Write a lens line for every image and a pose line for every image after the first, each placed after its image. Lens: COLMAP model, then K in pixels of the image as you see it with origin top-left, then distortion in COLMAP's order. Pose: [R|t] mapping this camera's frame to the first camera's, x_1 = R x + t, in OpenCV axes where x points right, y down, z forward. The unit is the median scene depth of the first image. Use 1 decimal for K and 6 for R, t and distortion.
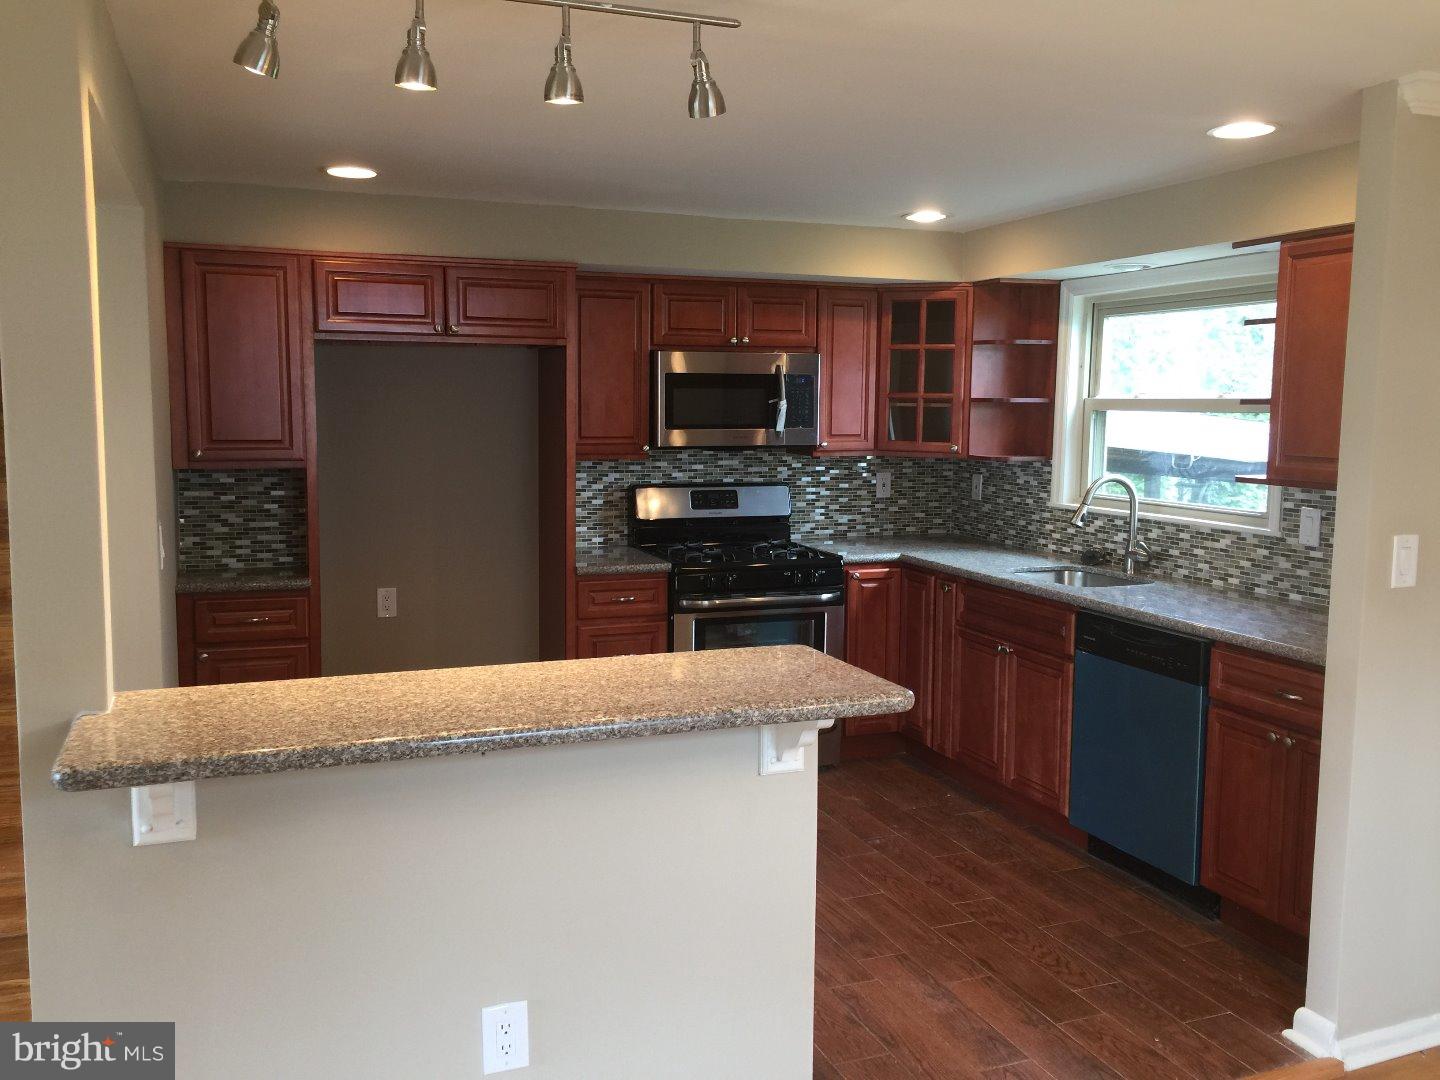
lens RADIAL K [[1230.6, 0, 725.5], [0, 1230.6, 507.4], [0, 0, 1]] dist [0.010895, -0.005720]
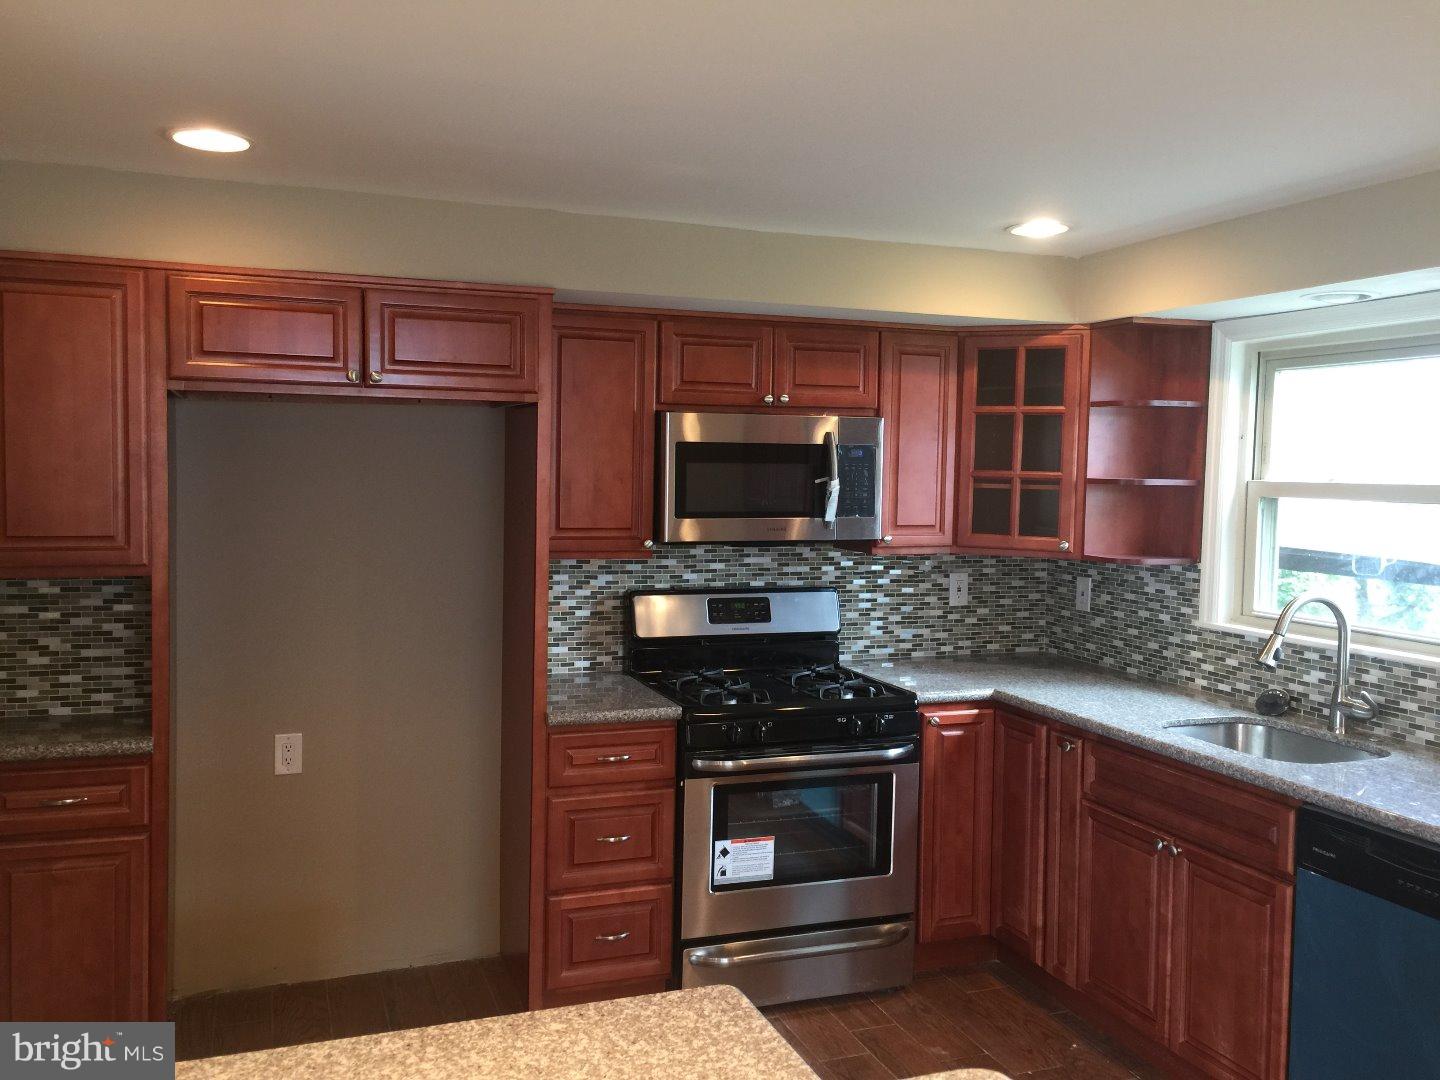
lens RADIAL K [[1230.6, 0, 725.5], [0, 1230.6, 507.4], [0, 0, 1]] dist [0.010895, -0.005720]
pose [[0.999956, 0.007842, -0.005134, -0.015136], [-0.008109, 0.998501, -0.054137, -0.030719], [0.004702, 0.054176, 0.998520, 0.269974]]
